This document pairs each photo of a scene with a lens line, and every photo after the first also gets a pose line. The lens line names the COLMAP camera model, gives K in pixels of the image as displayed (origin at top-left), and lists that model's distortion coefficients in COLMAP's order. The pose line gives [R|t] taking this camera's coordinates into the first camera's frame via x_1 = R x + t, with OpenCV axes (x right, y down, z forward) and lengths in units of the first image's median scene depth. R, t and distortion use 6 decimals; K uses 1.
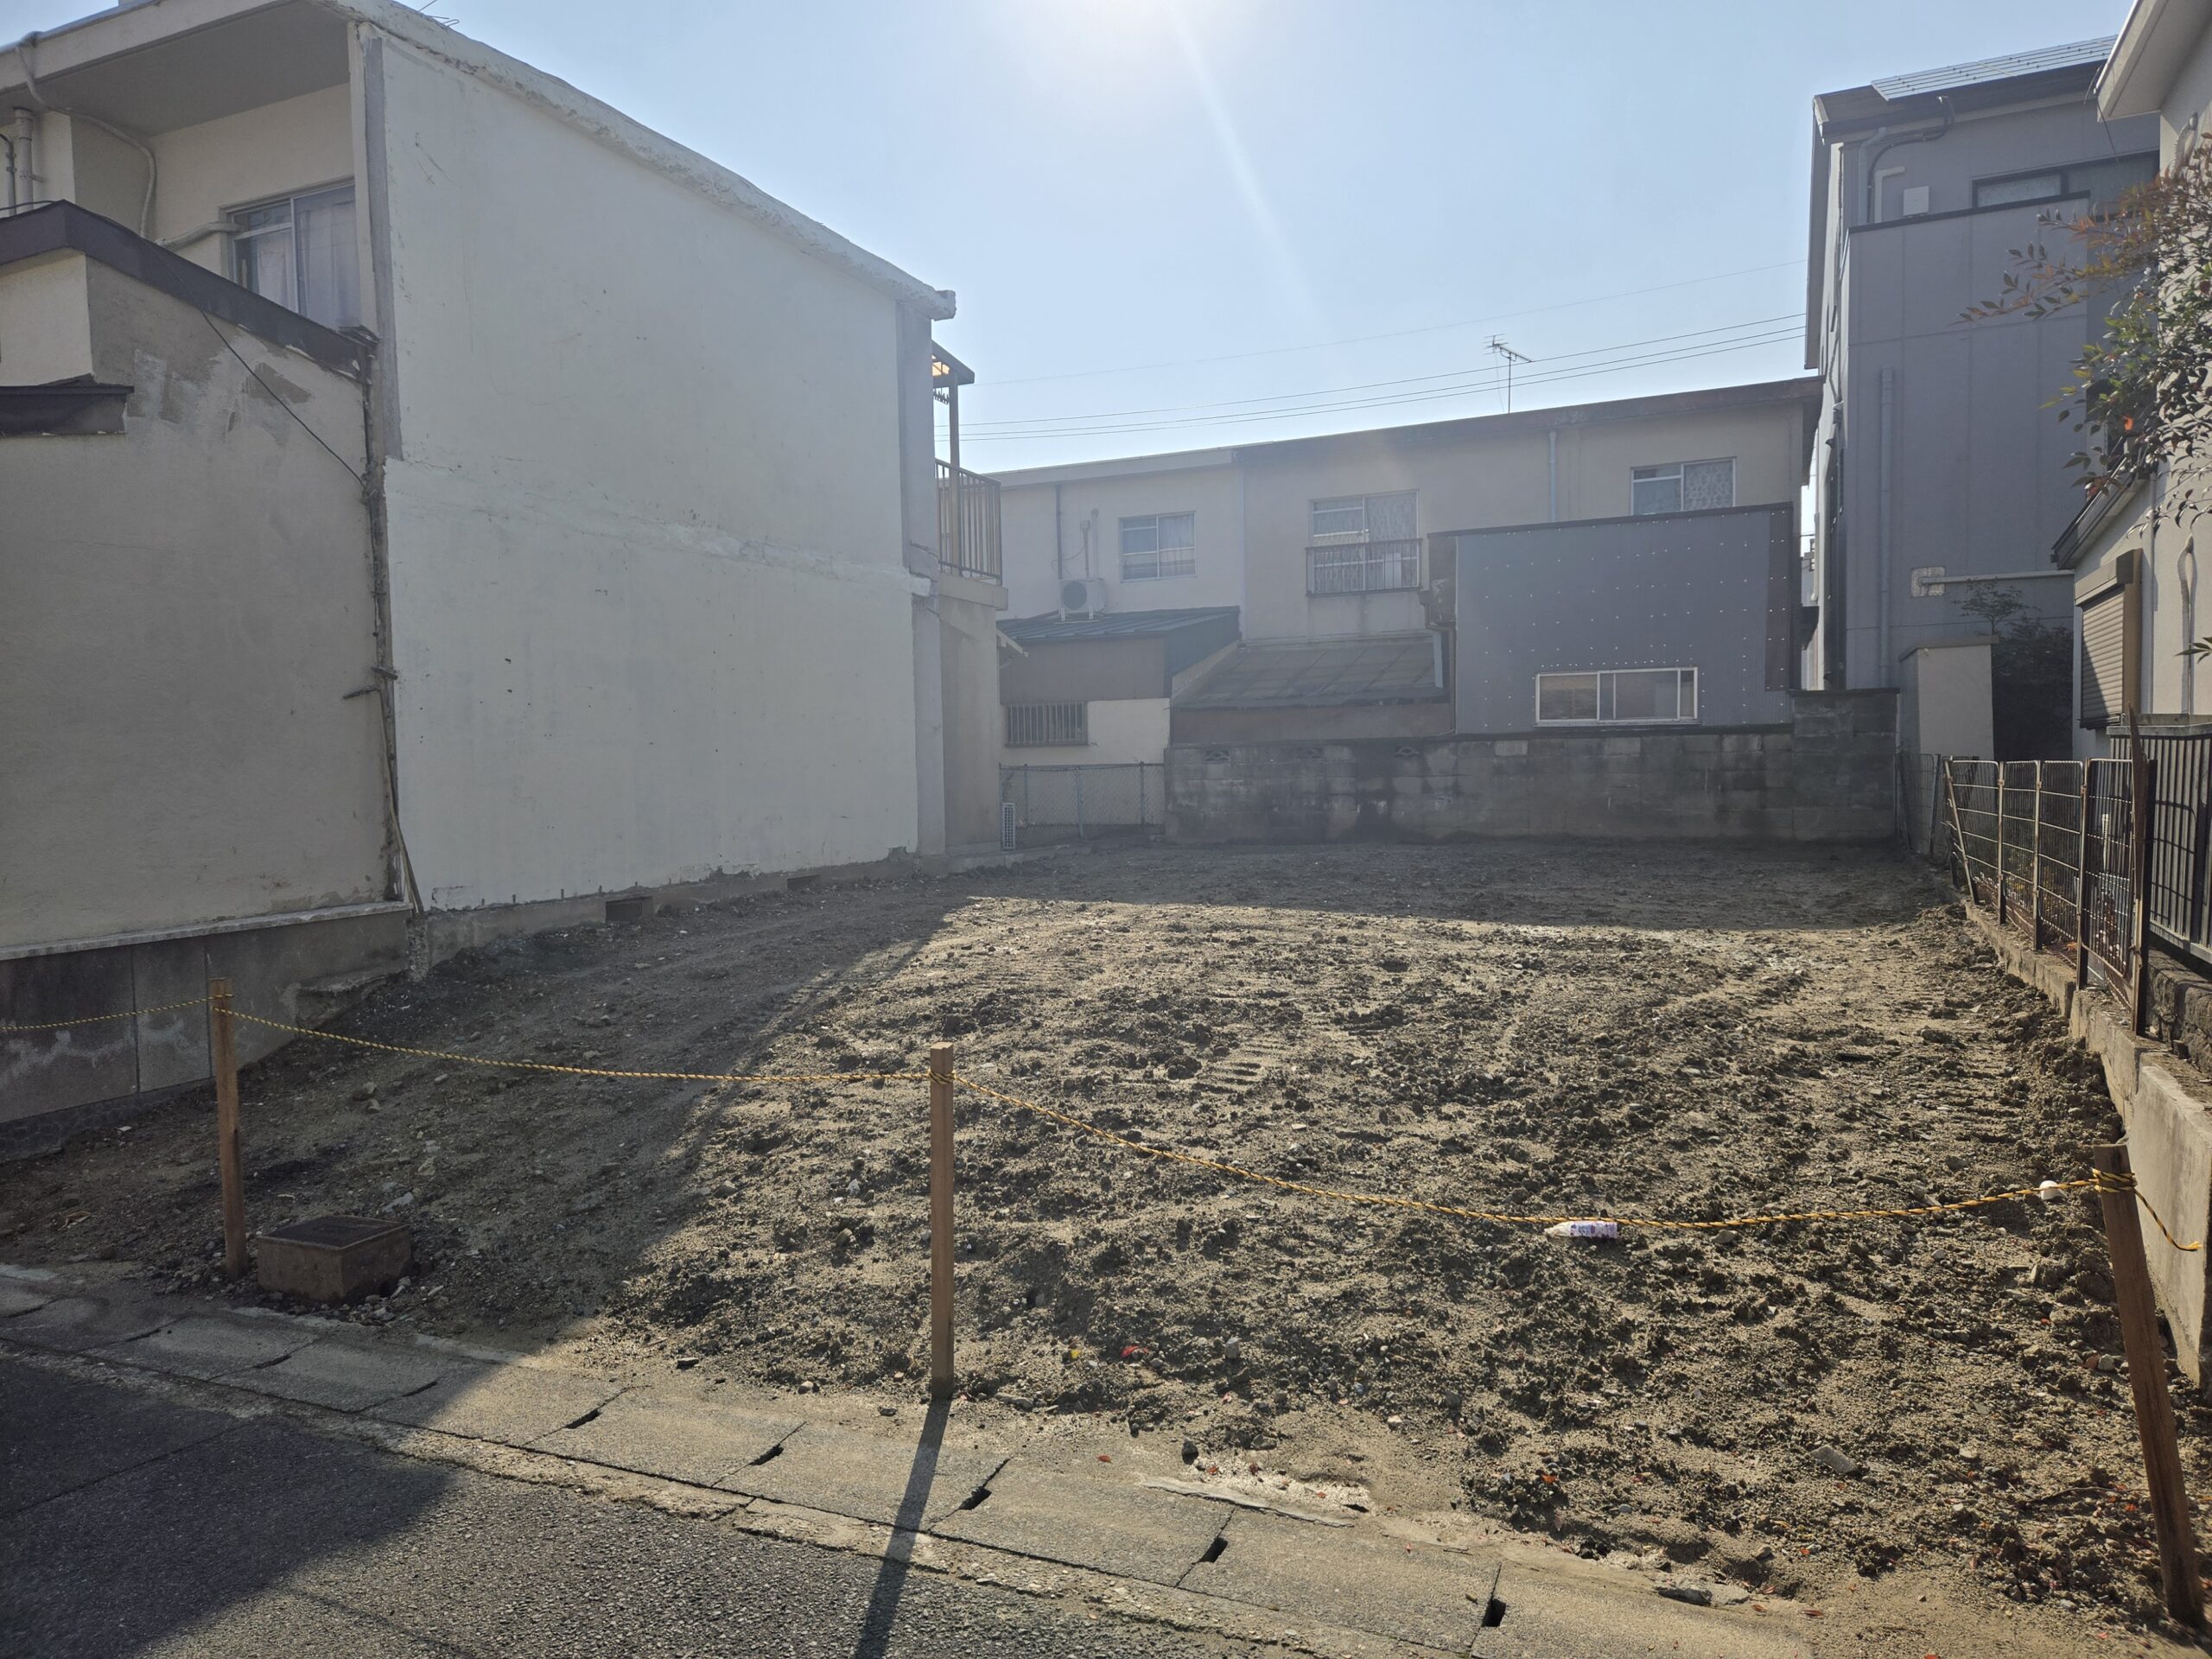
lens RADIAL K [[1482.1, 0, 1128.7], [0, 1482.1, 829.5], [0, 0, 1]] dist [0.057226, -0.028786]
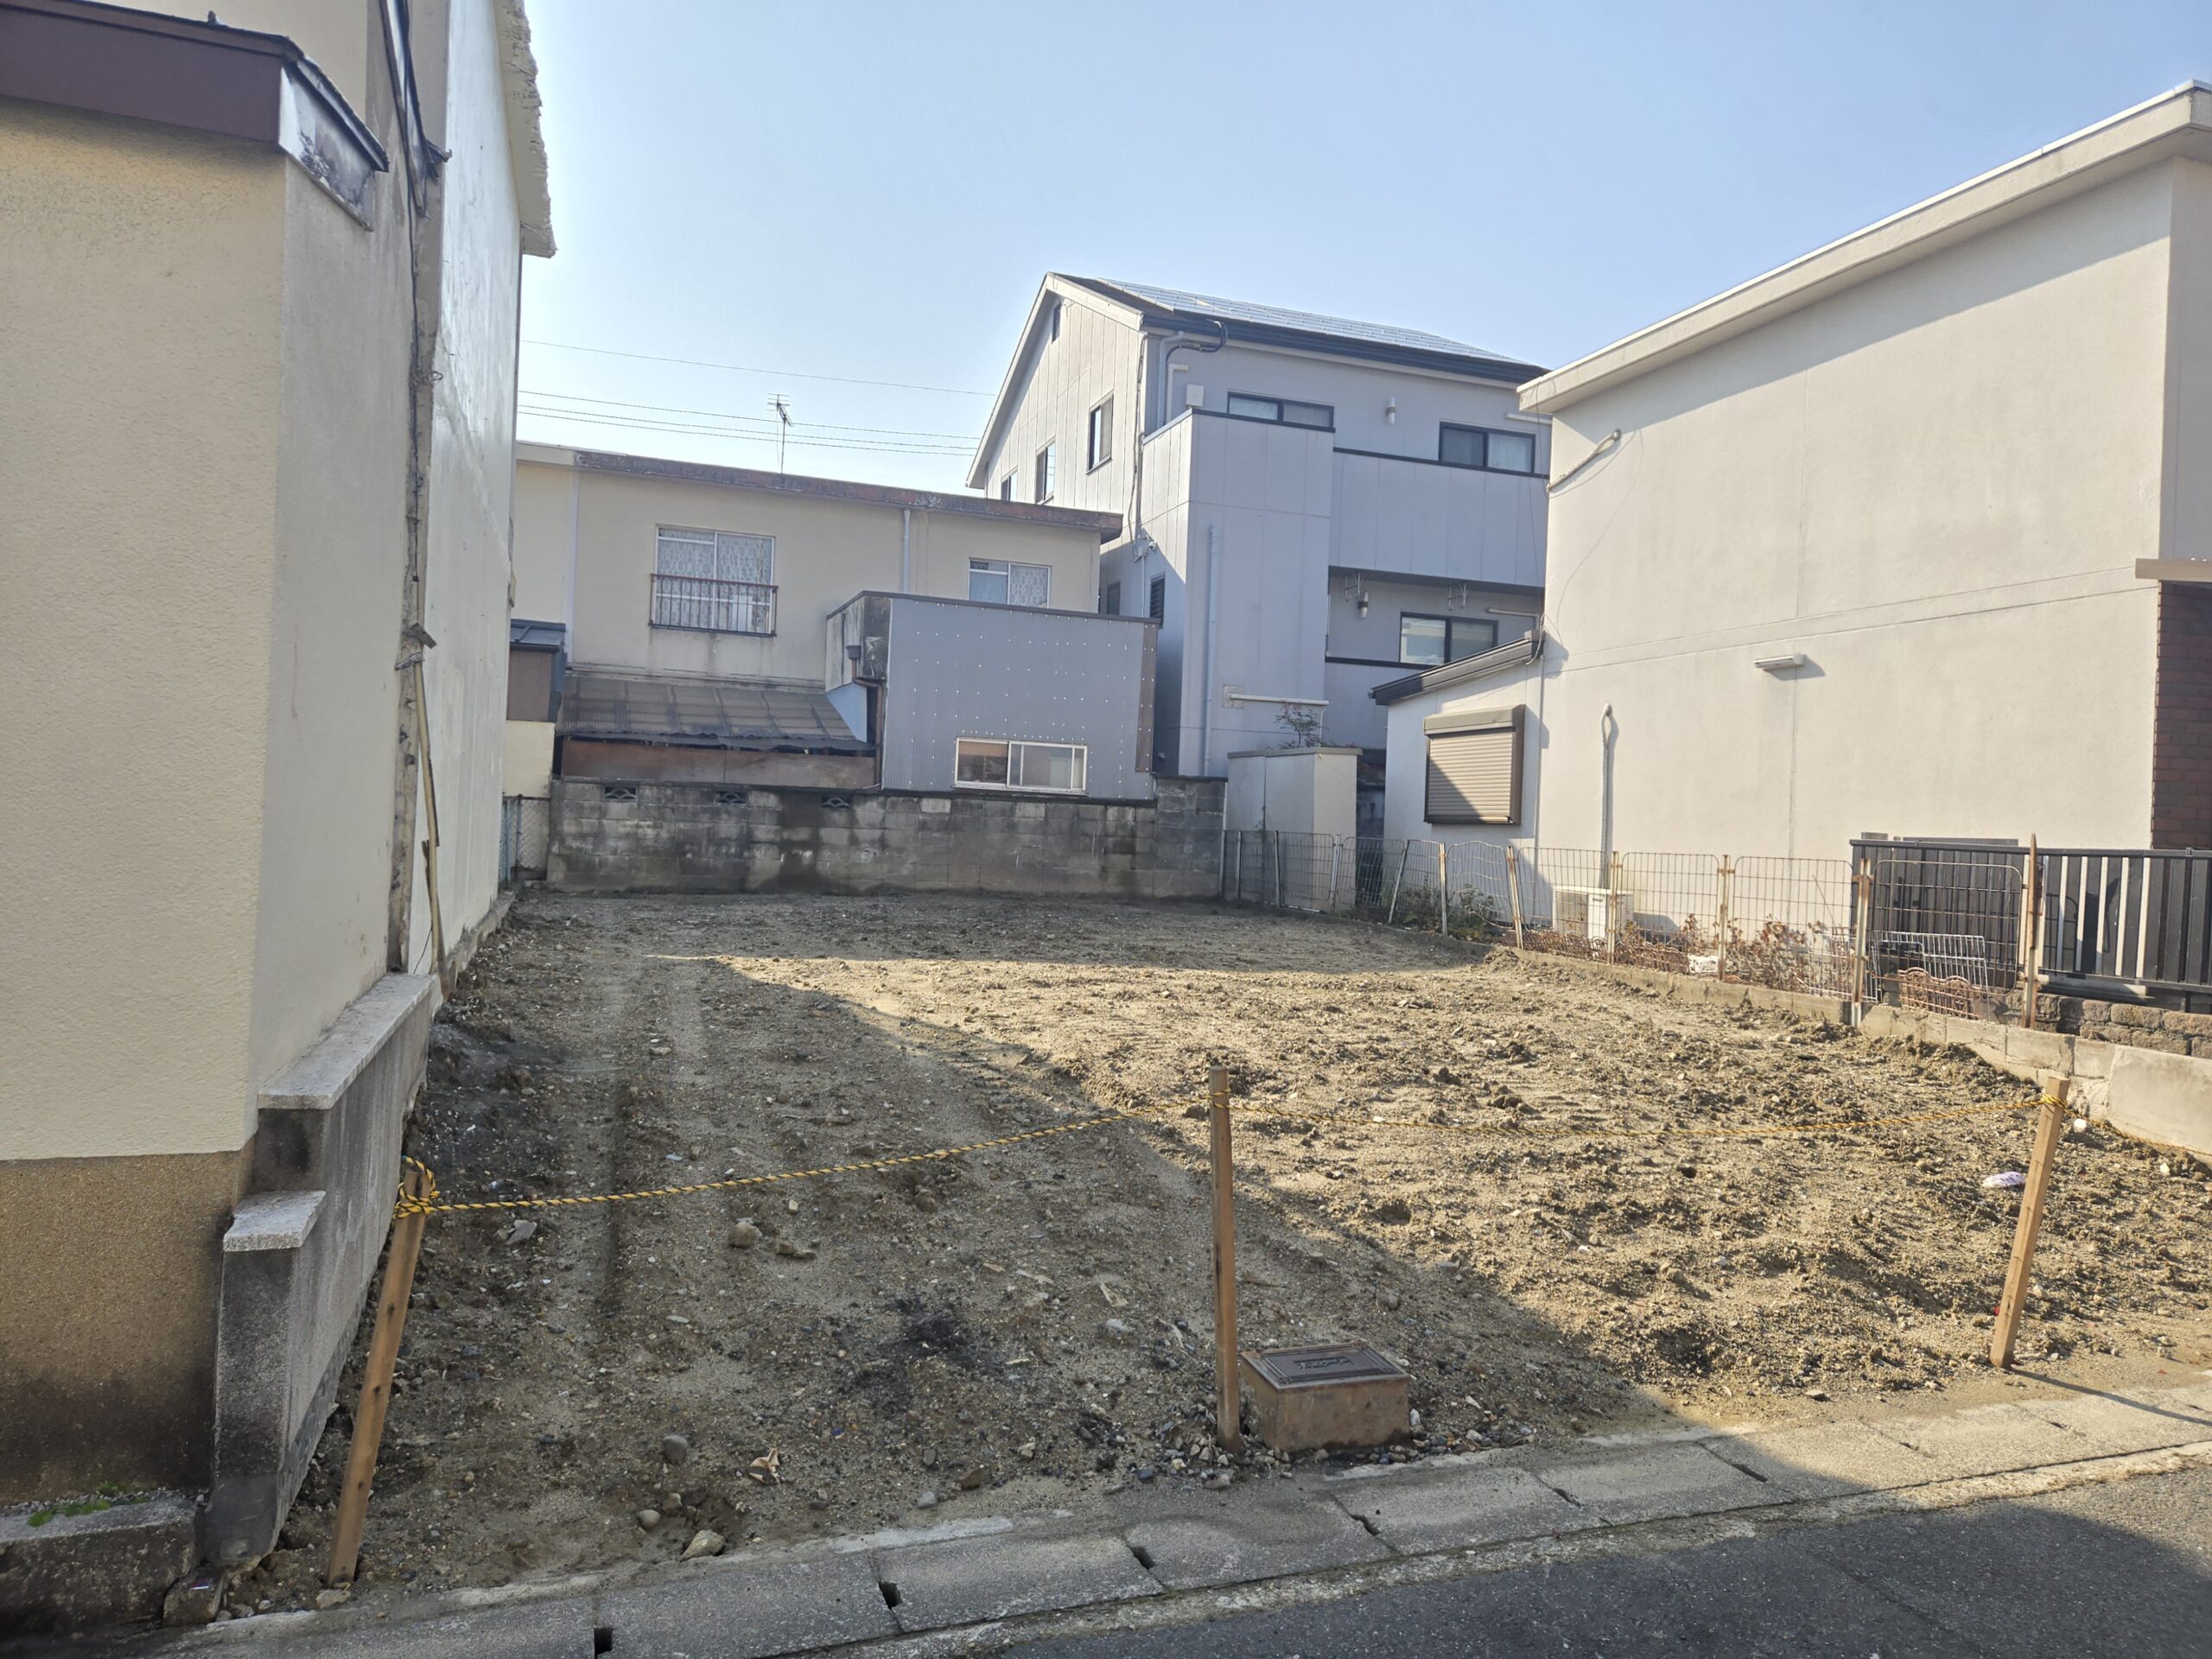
lens RADIAL K [[1482.1, 0, 1123.6], [0, 1482.1, 823.8], [0, 0, 1]] dist [0.057226, -0.028786]
pose [[0.713885, 0.047290, 0.698664, -0.387366], [-0.023722, 0.998778, -0.043365, 0.000679], [-0.699861, 0.014383, 0.714134, 0.153273]]
